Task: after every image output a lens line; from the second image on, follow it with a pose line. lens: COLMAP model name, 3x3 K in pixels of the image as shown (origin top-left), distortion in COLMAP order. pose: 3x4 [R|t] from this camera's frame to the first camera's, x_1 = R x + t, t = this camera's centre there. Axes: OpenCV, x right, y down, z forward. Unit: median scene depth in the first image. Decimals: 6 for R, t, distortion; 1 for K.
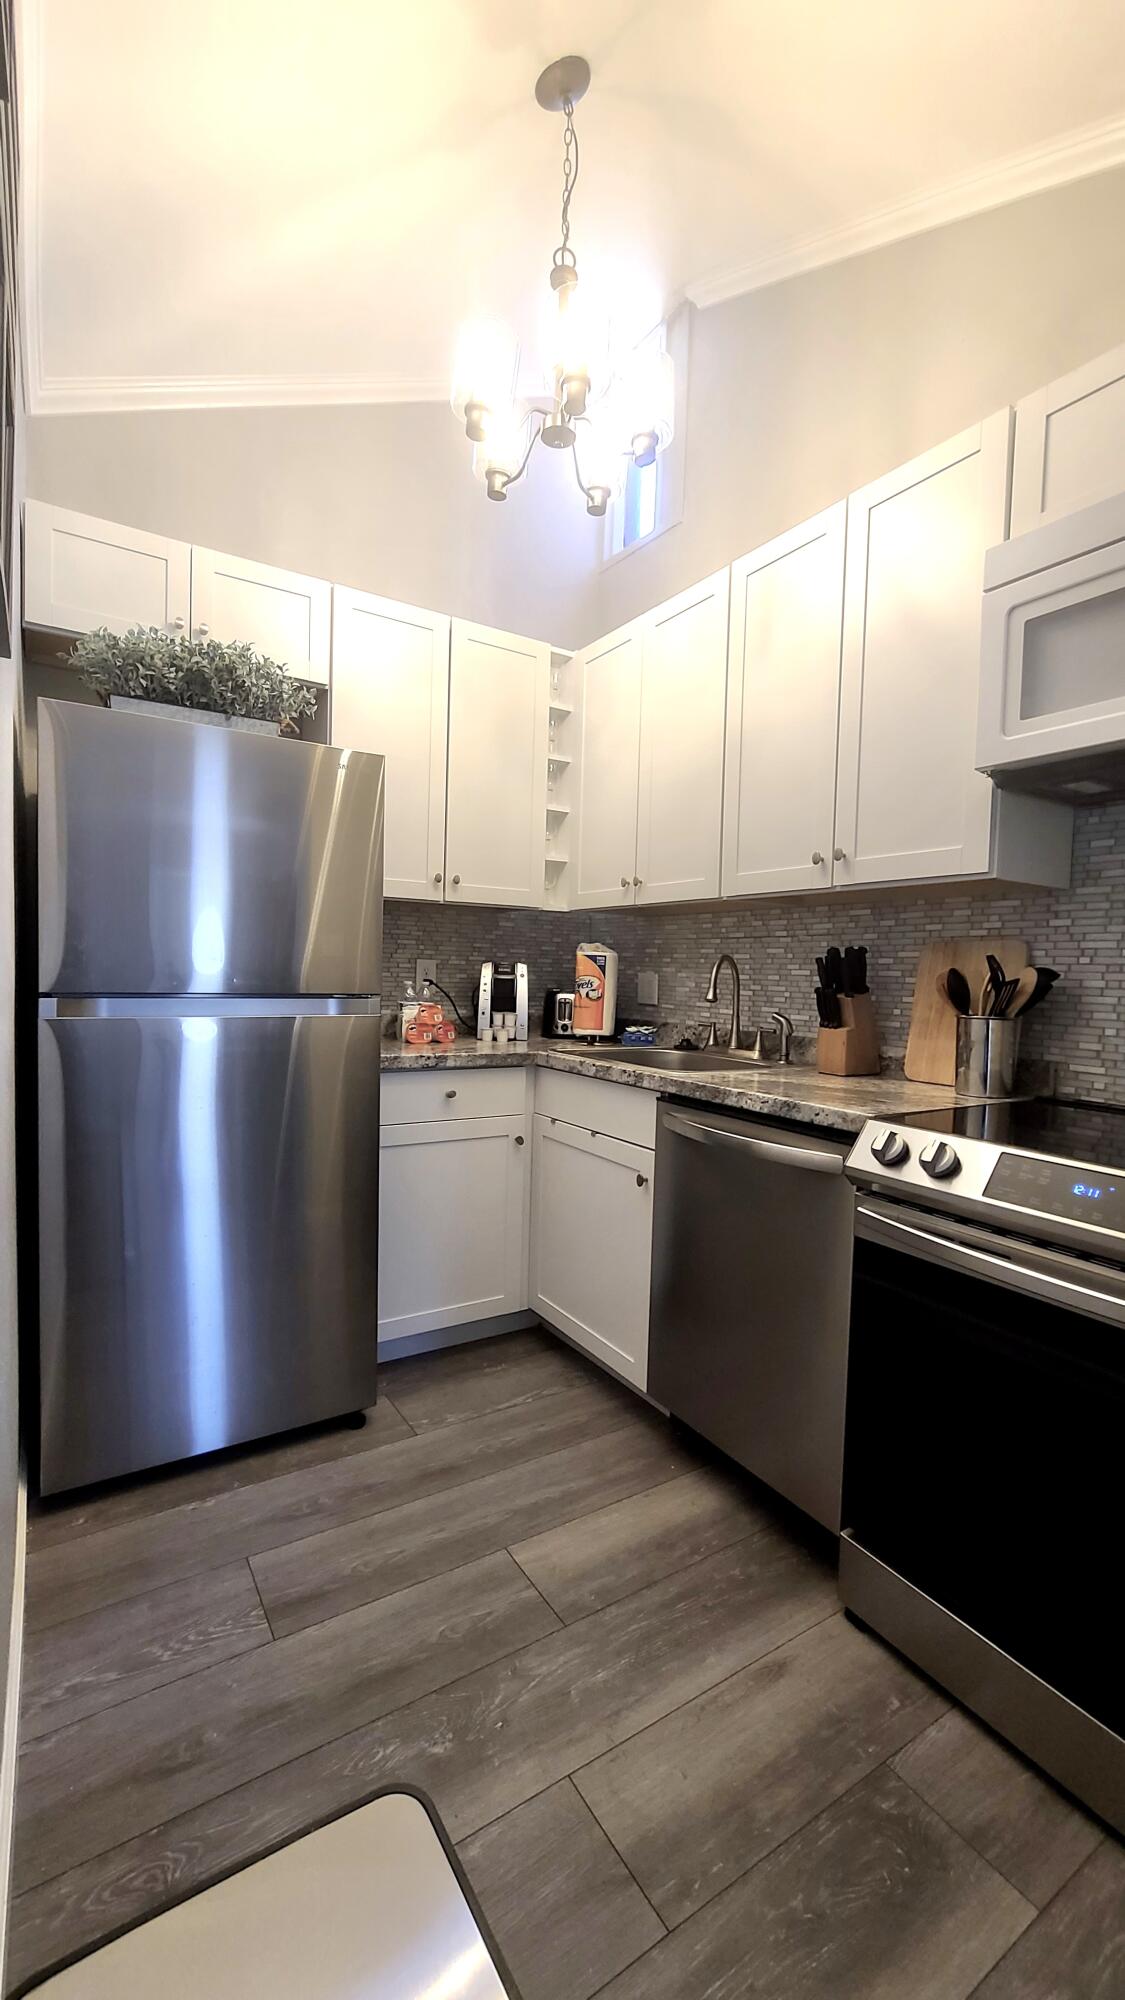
lens RADIAL K [[809.1, 0, 561.0], [0, 809.1, 1002.7], [0, 0, 1]] dist [0.001876, -0.000079]
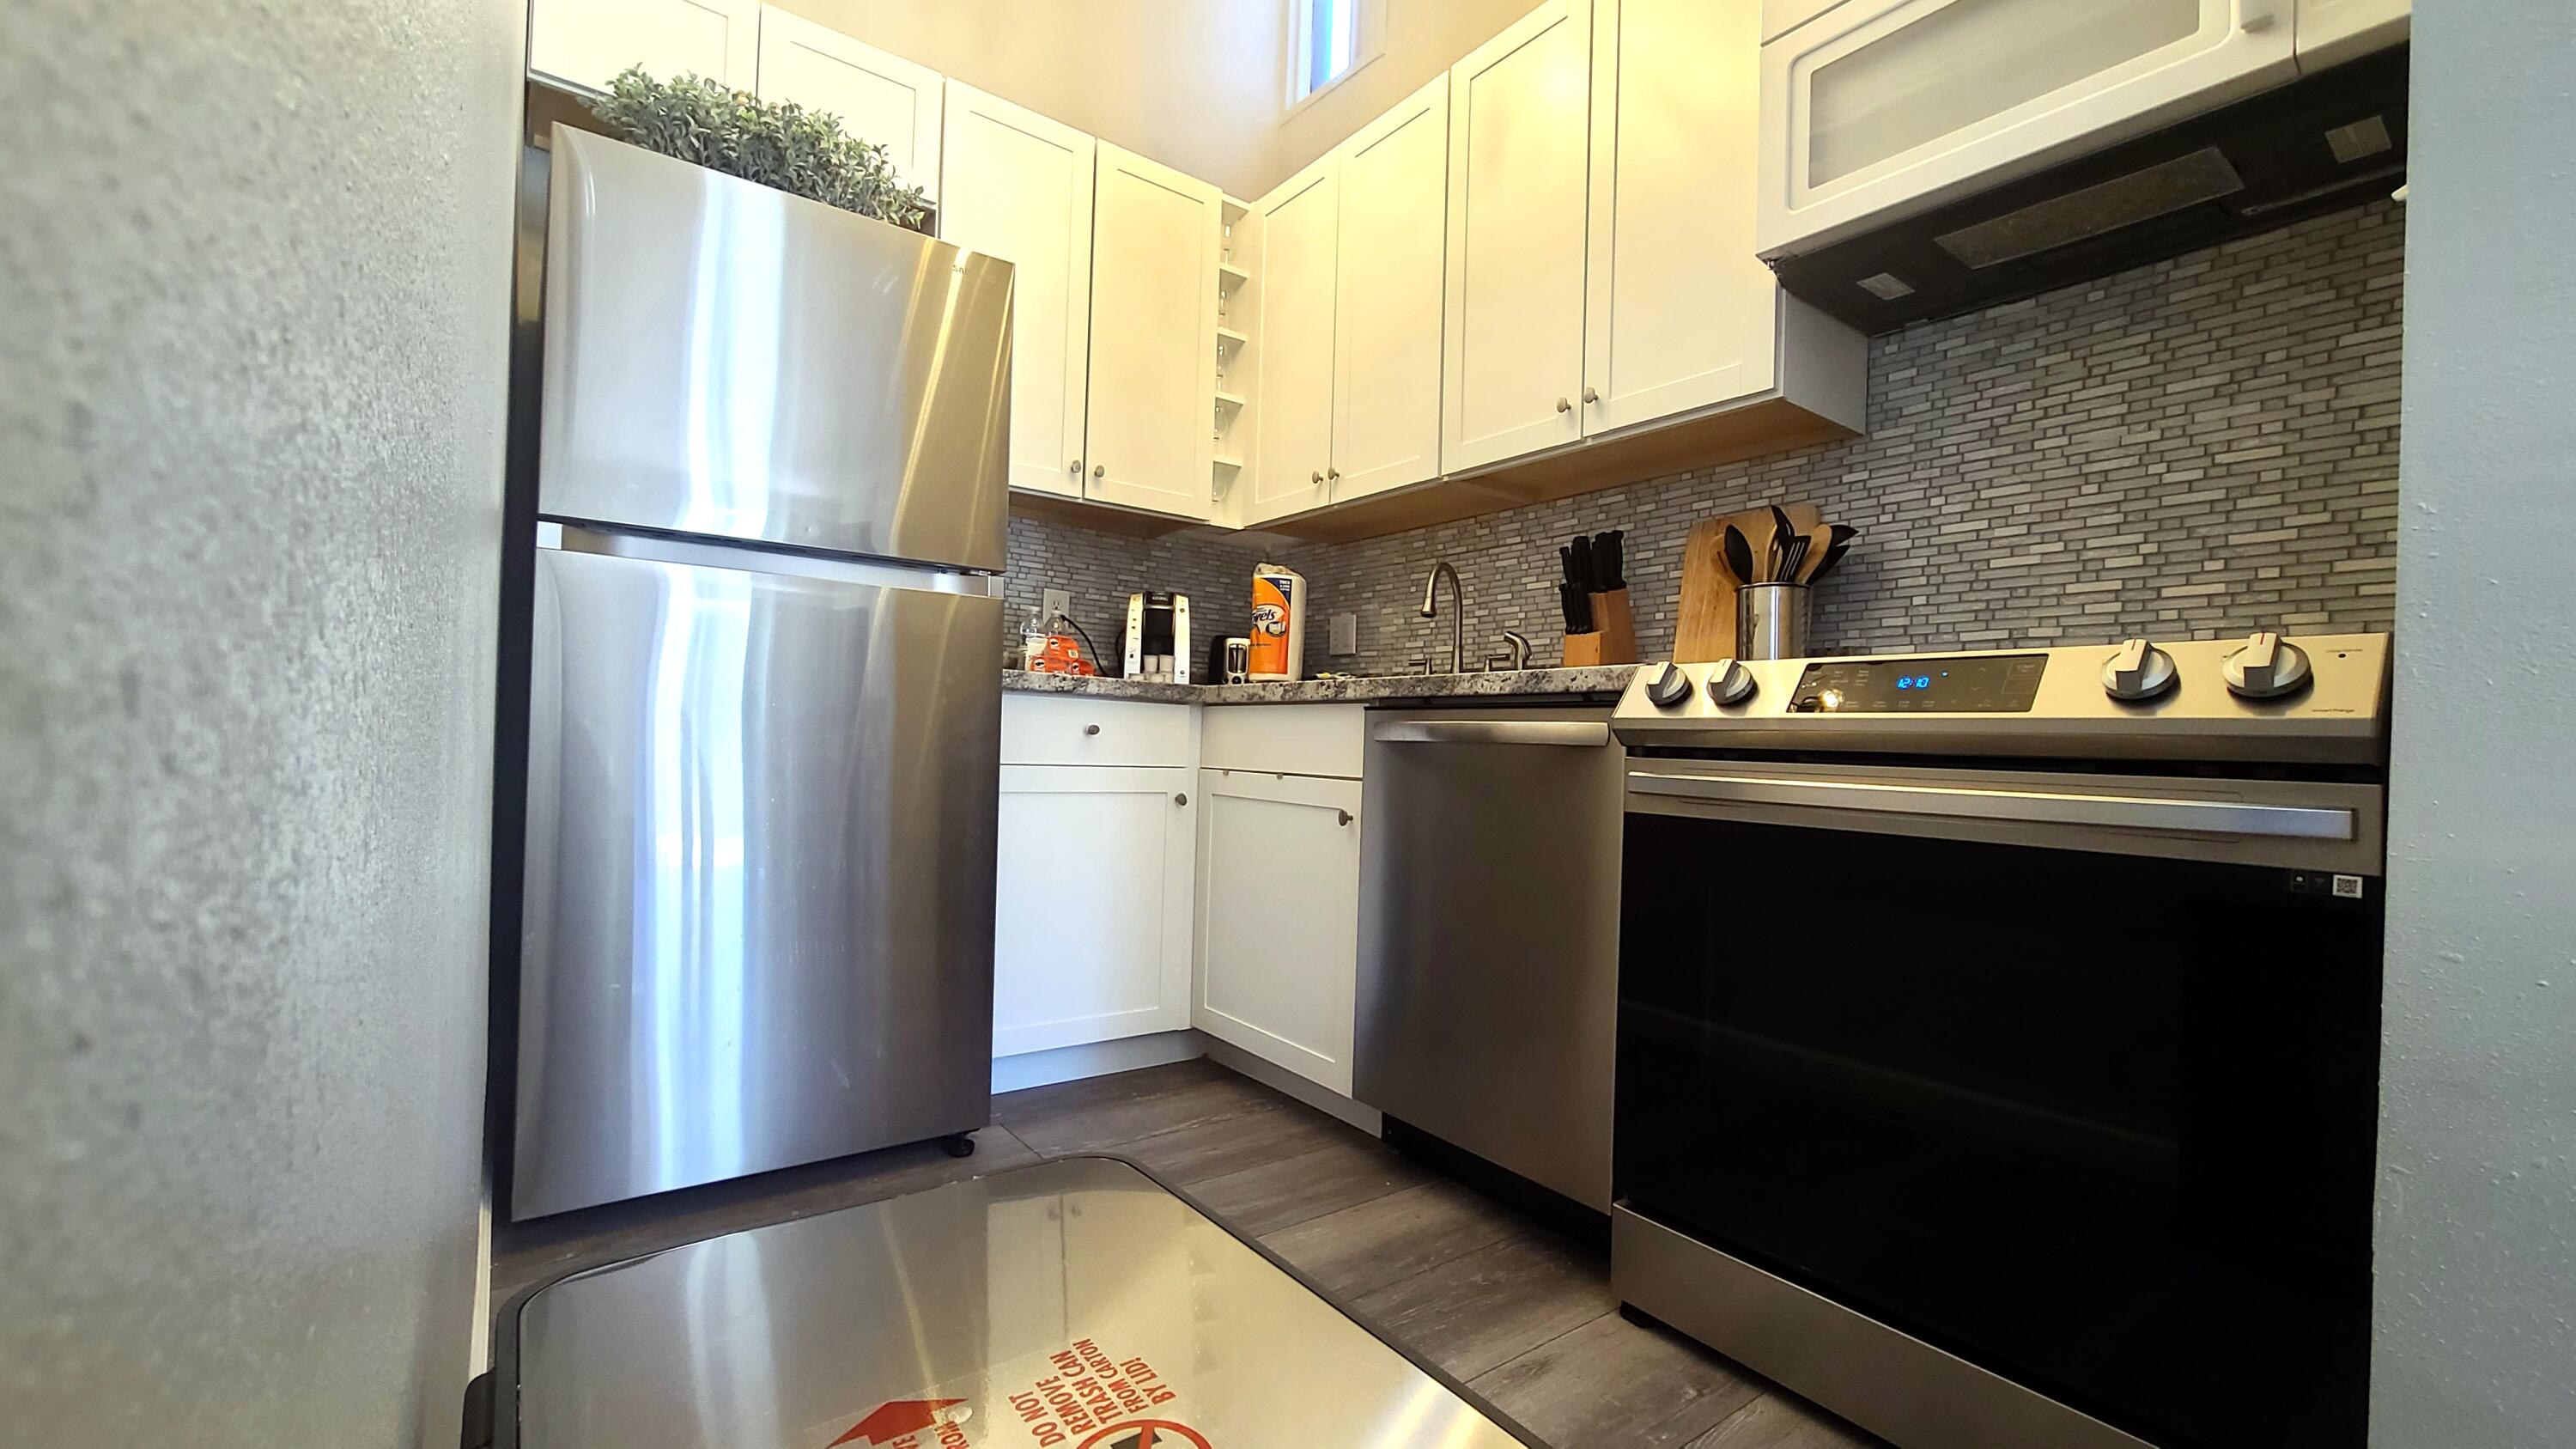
lens RADIAL K [[1042.3, 0, 1296.1], [0, 1042.3, 729.3], [0, 0, 1]] dist [0.001876, -0.000079]
pose [[0.996786, 0.003801, 0.080022, -0.027568], [0.000513, 0.998550, -0.053821, 0.194243], [-0.080110, 0.053689, 0.995339, 0.009337]]
